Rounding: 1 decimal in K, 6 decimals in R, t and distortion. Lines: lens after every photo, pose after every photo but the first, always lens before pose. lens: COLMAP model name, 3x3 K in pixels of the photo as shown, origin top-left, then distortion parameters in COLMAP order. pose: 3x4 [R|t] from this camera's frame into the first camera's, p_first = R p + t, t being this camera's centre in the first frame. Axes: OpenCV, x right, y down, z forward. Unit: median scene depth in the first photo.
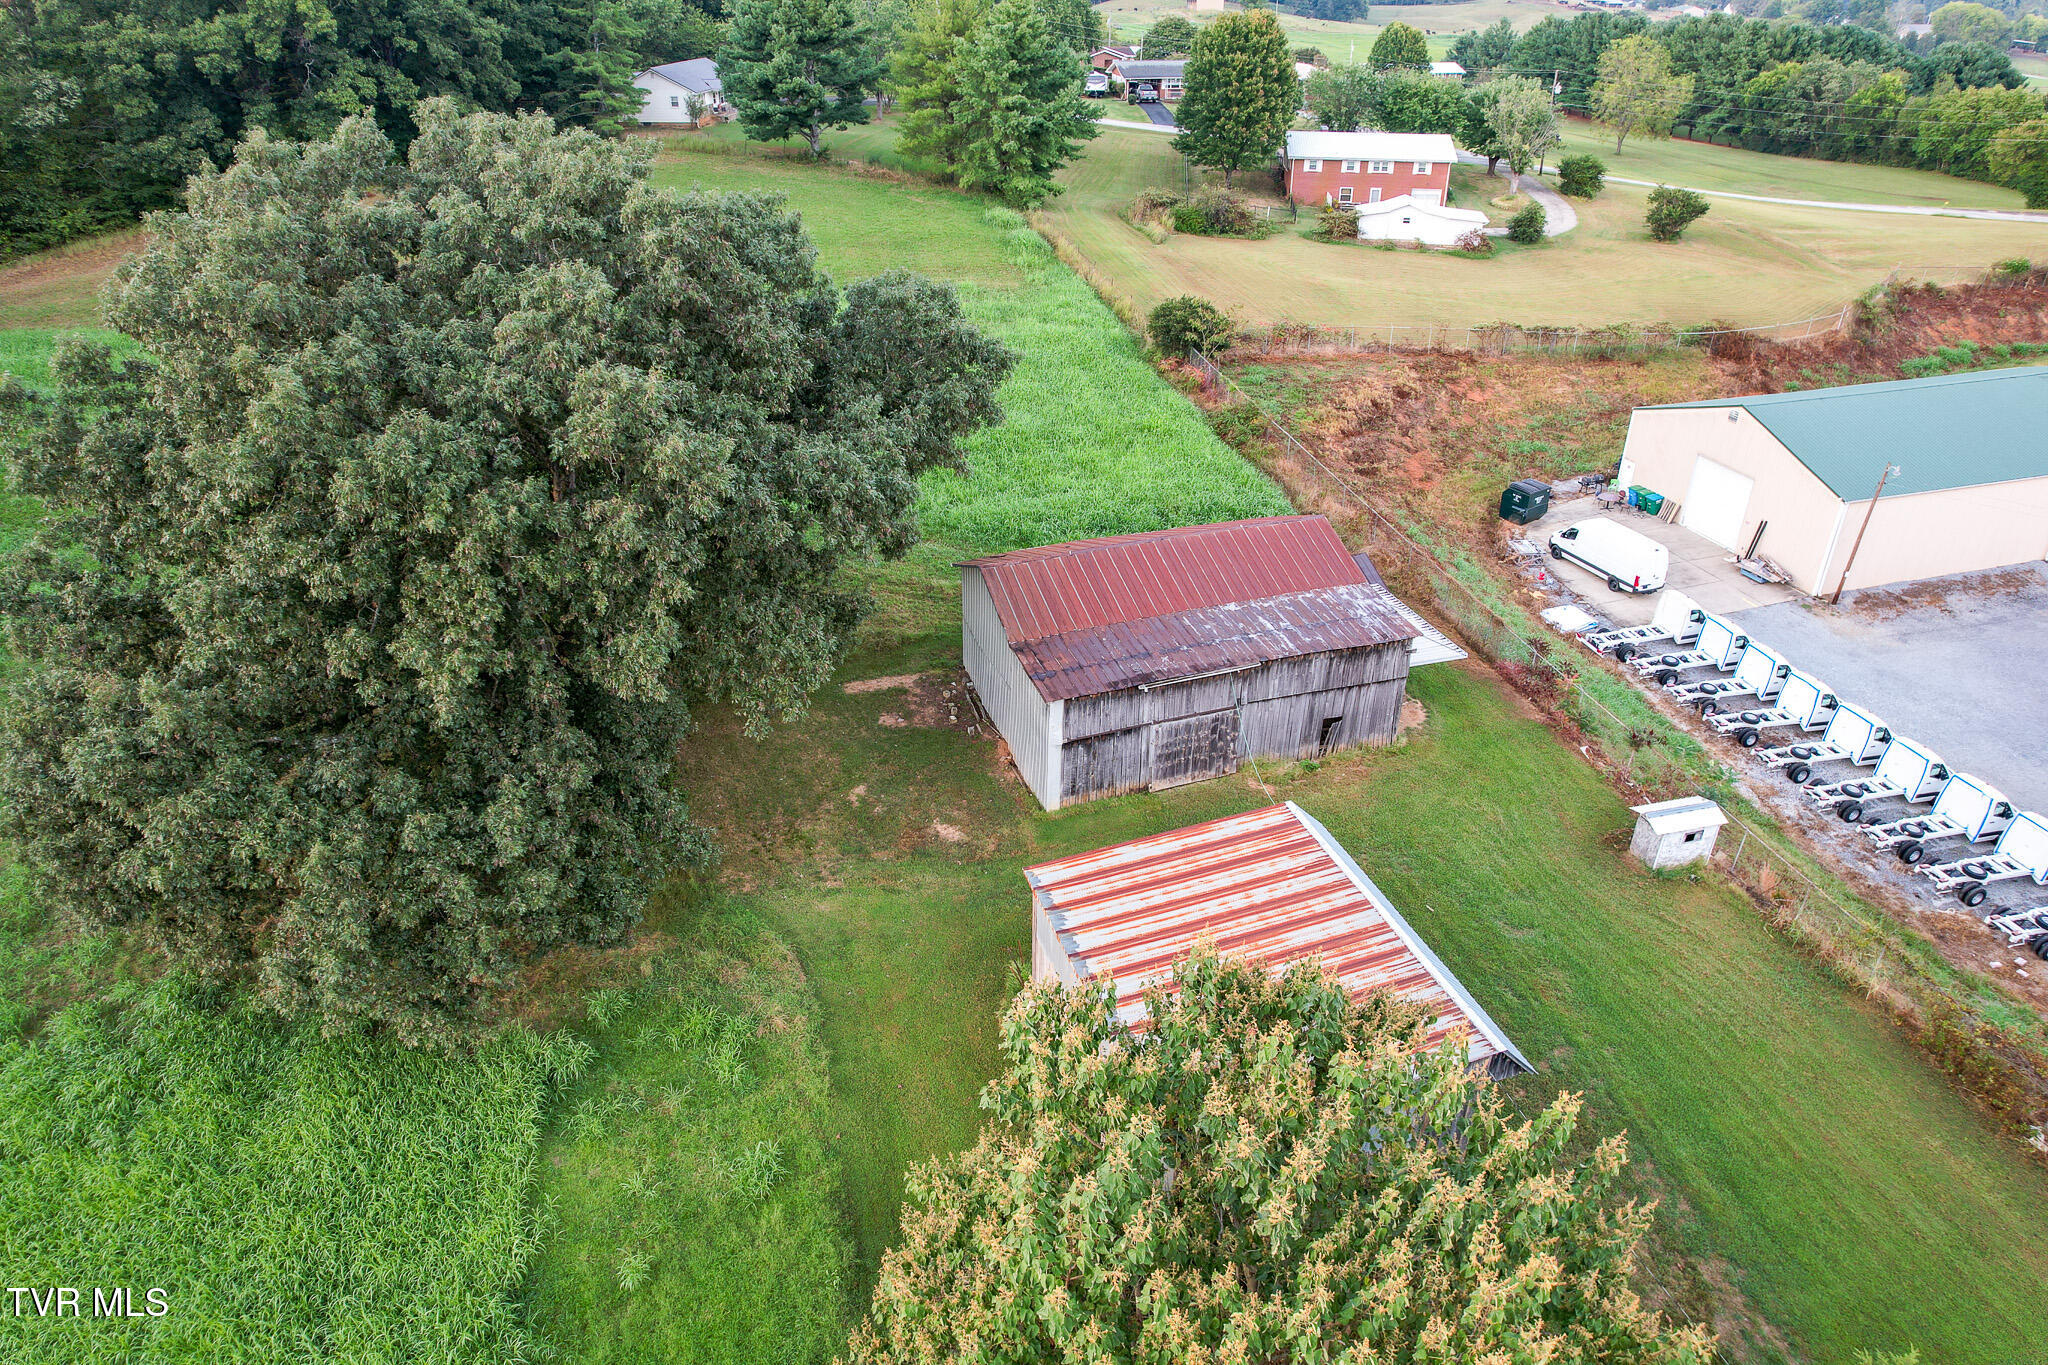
lens RADIAL K [[1309.7, 0, 1024.0], [0, 1309.7, 682.5], [0, 0, 1]] dist [-0.087188, 0.079147]
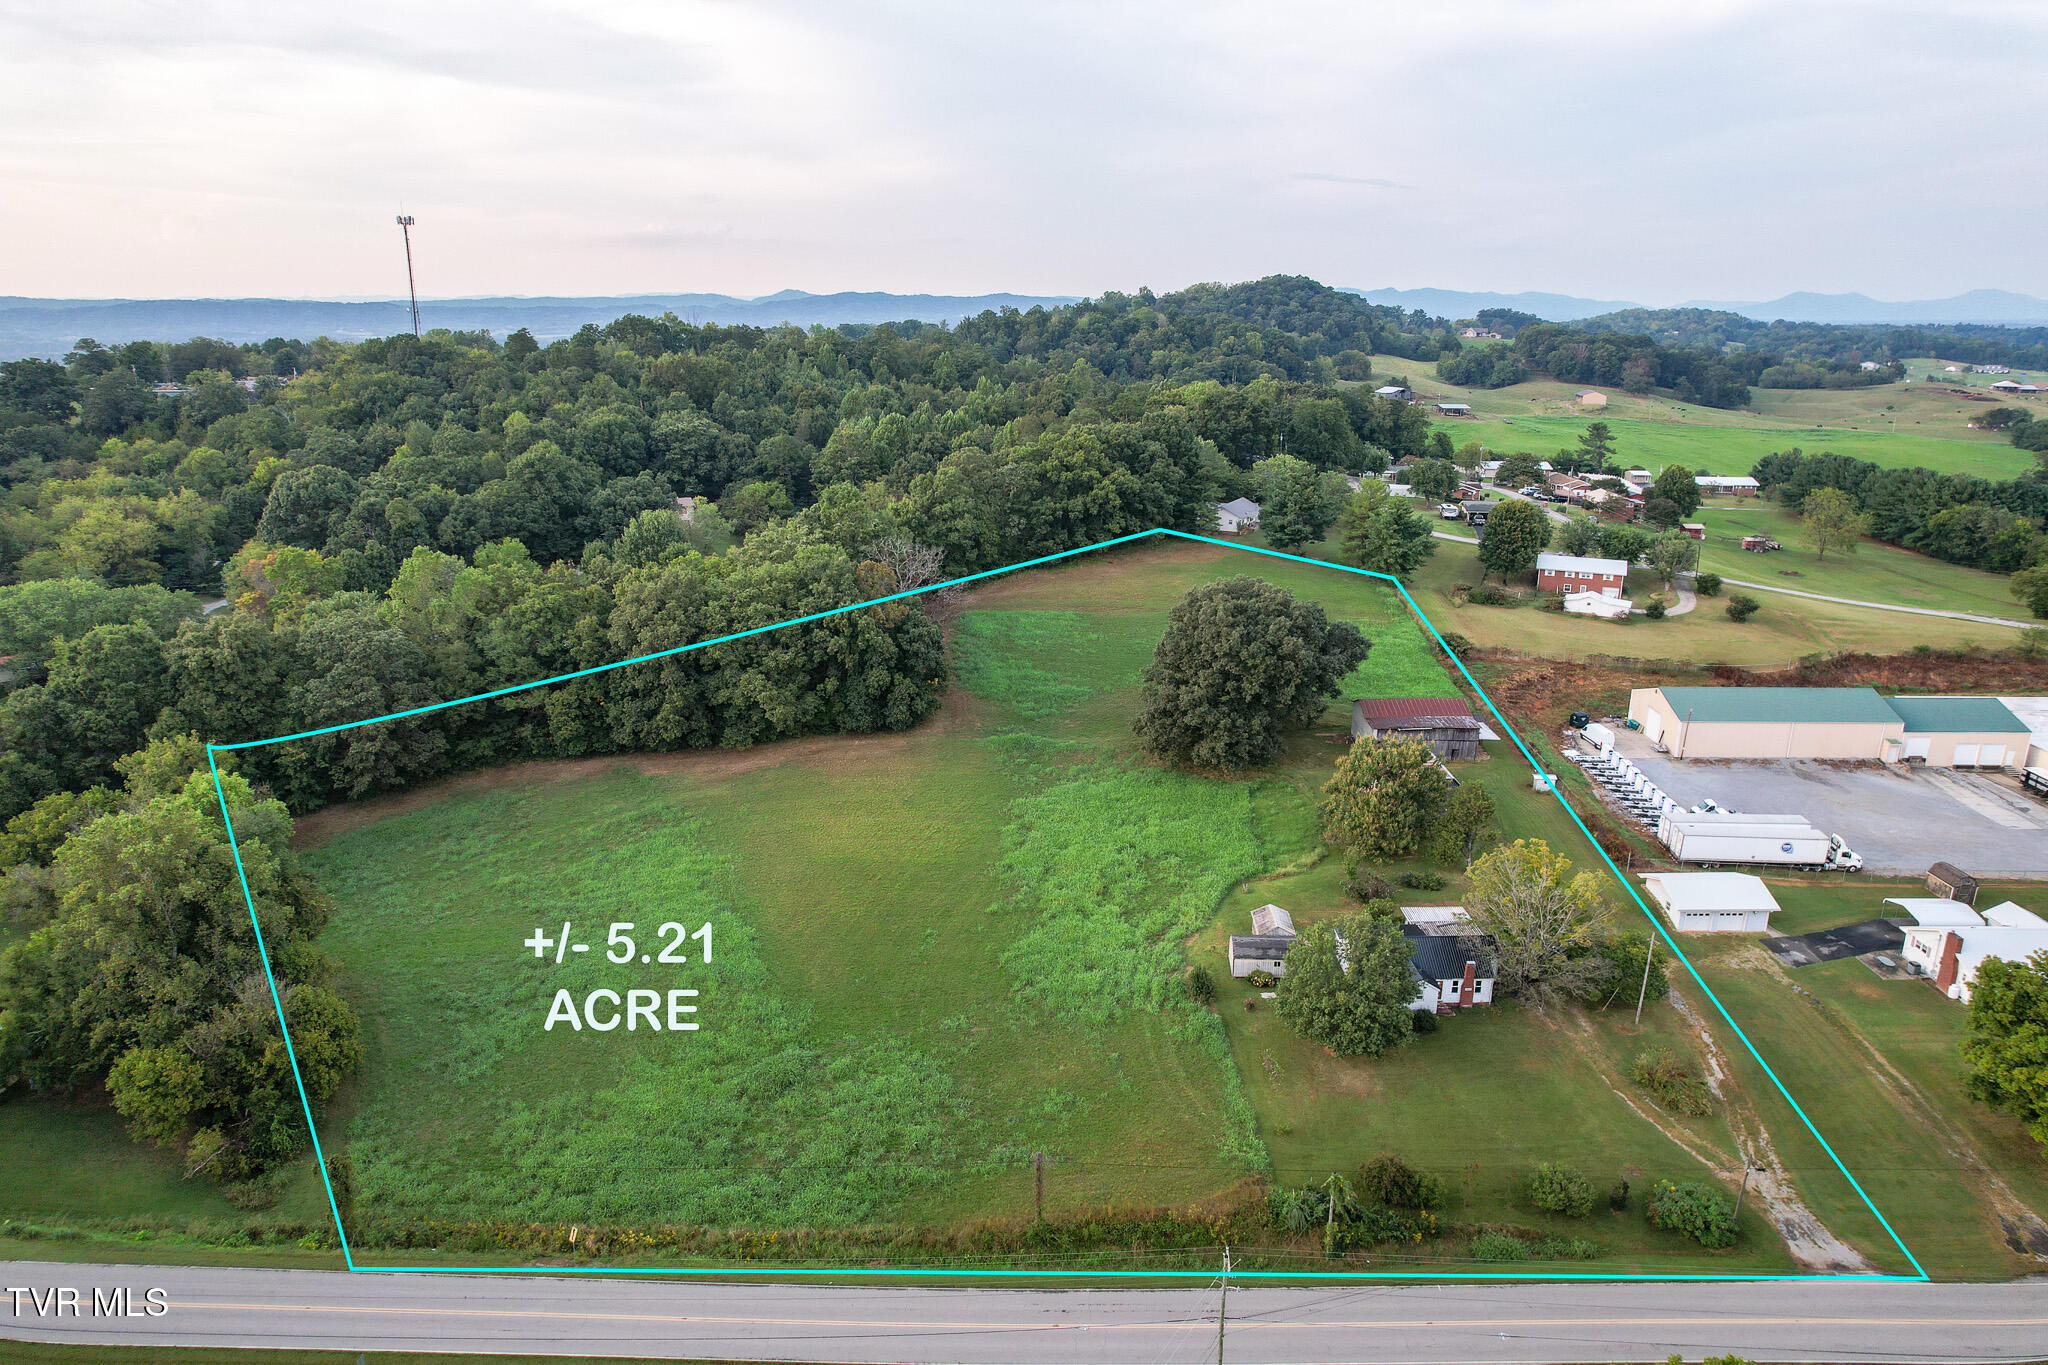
lens RADIAL K [[1309.7, 0, 1024.0], [0, 1309.7, 682.5], [0, 0, 1]] dist [-0.087188, 0.079147]
pose [[0.952165, 0.088041, -0.292628, 0.095807], [-0.152072, 0.967120, -0.203847, 0.528904], [0.265059, 0.238597, 0.934246, -1.879428]]
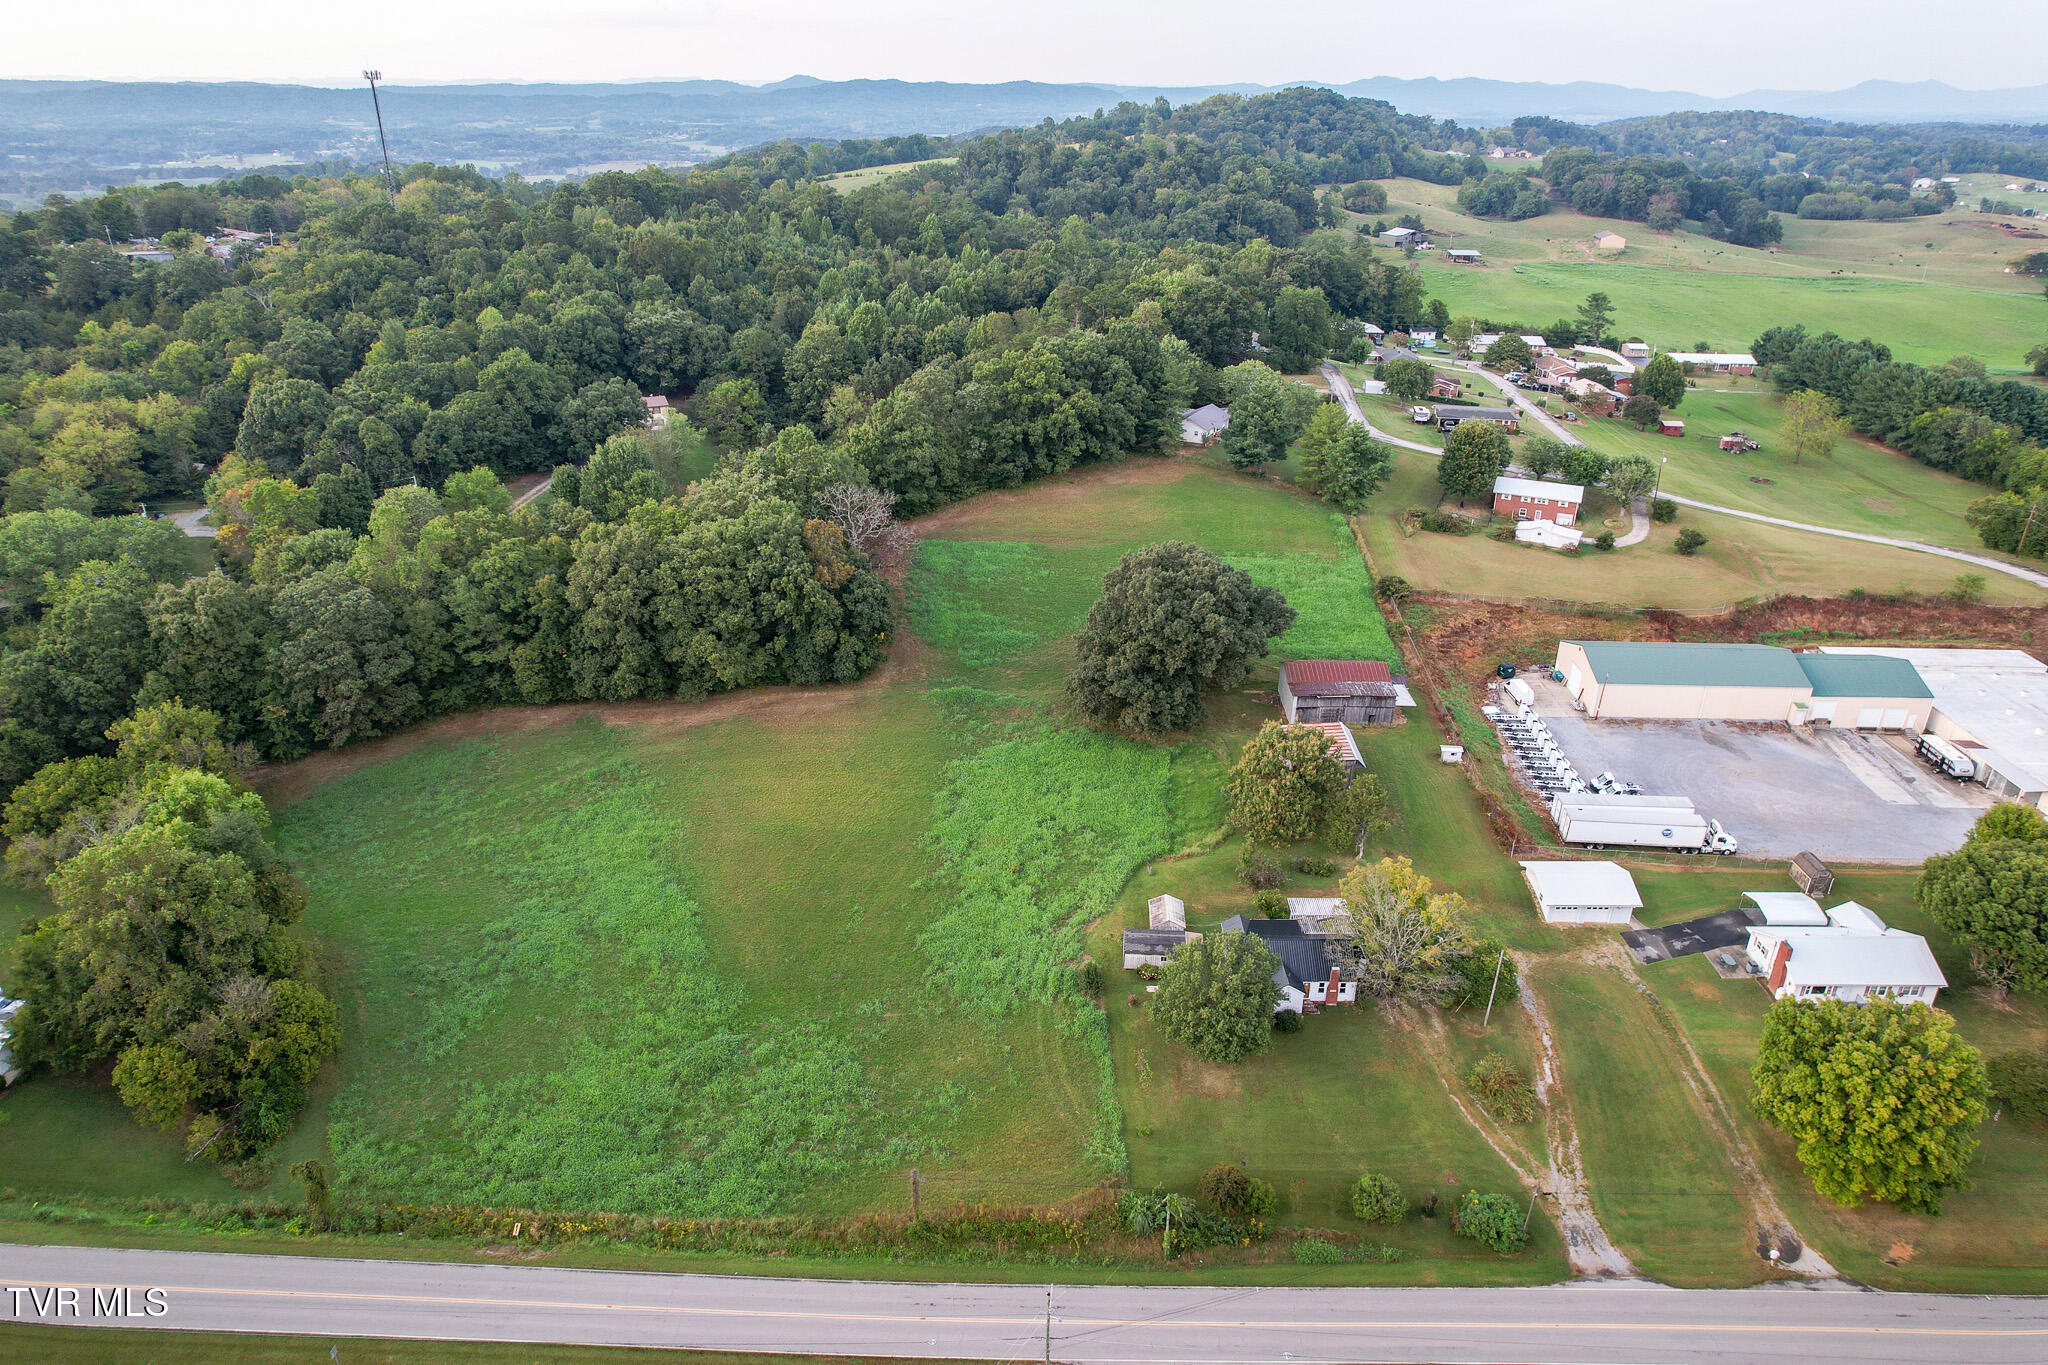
lens RADIAL K [[1309.7, 0, 1024.0], [0, 1309.7, 682.5], [0, 0, 1]] dist [-0.087188, 0.079147]
pose [[0.947256, 0.140075, -0.288245, 0.247794], [-0.163168, 0.984916, -0.057589, 0.219522], [0.275830, 0.101584, 0.955824, -2.003967]]
